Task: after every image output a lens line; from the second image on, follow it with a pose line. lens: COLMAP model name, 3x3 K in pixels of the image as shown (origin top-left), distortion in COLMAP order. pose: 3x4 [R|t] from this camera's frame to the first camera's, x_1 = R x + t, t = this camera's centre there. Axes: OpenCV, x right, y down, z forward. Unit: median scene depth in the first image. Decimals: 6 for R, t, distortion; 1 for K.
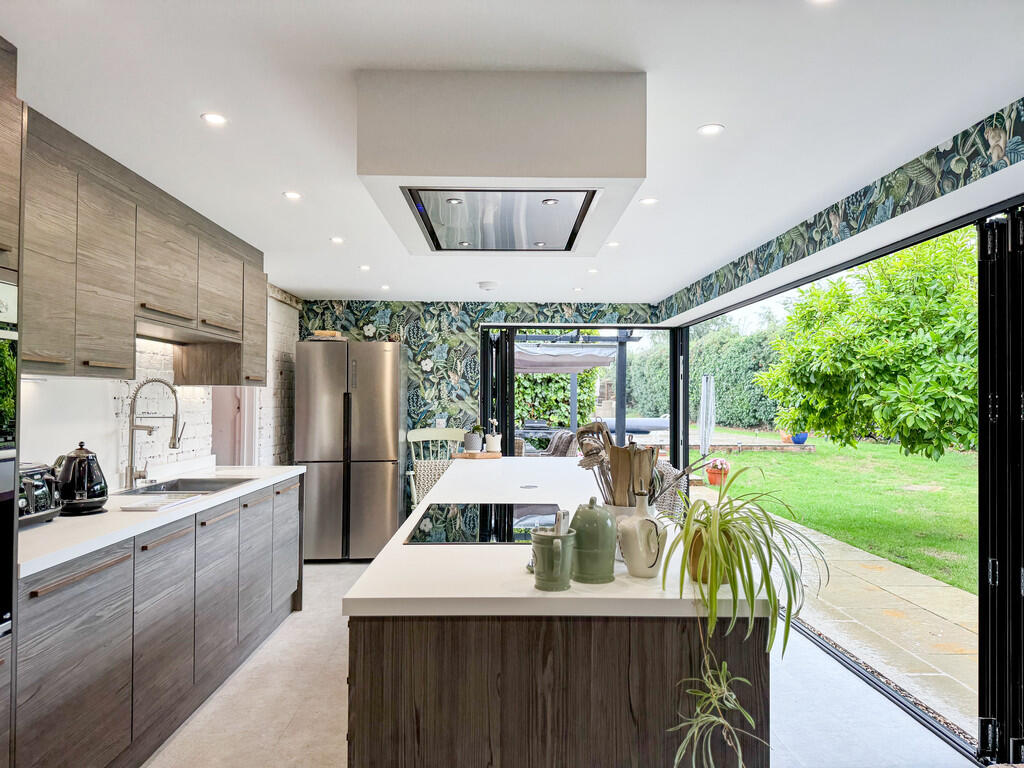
lens RADIAL K [[708.8, 0, 513.4], [0, 708.8, 383.4], [0, 0, 1]] dist [0.010592, -0.019644]
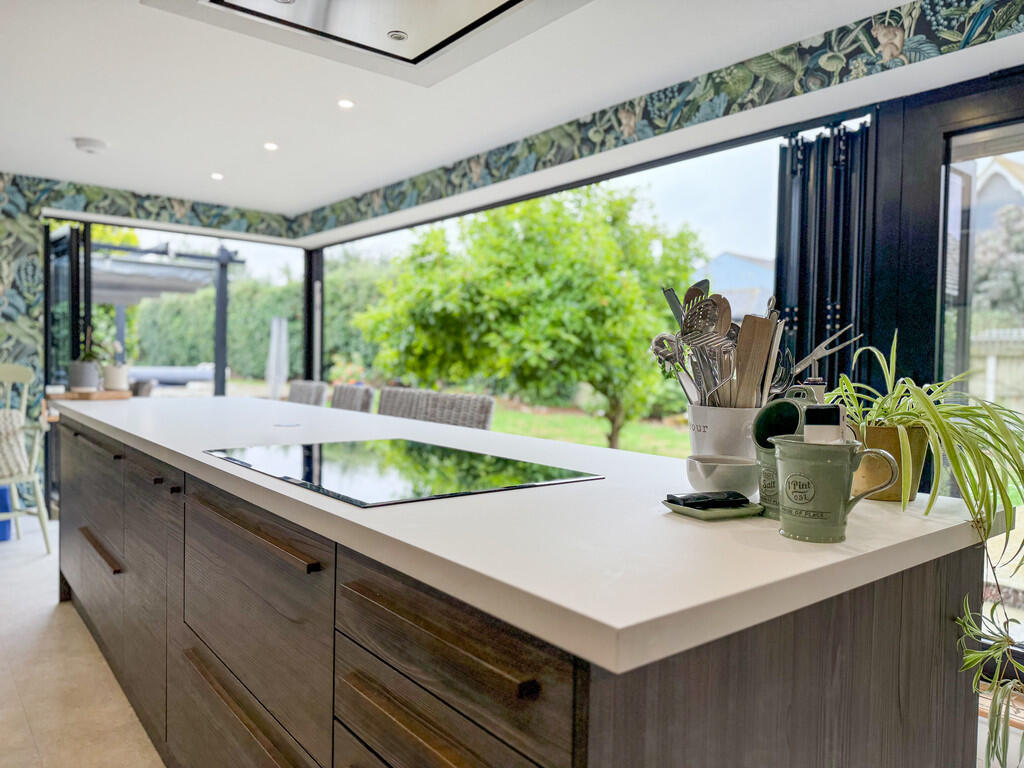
lens RADIAL K [[708.8, 0, 512.5], [0, 708.8, 391.5], [0, 0, 1]] dist [0.010592, -0.019644]
pose [[0.783408, -0.013907, 0.621352, -0.122128], [-0.029803, 0.997759, 0.059907, 0.036677], [-0.620793, -0.065450, 0.781238, 0.179253]]
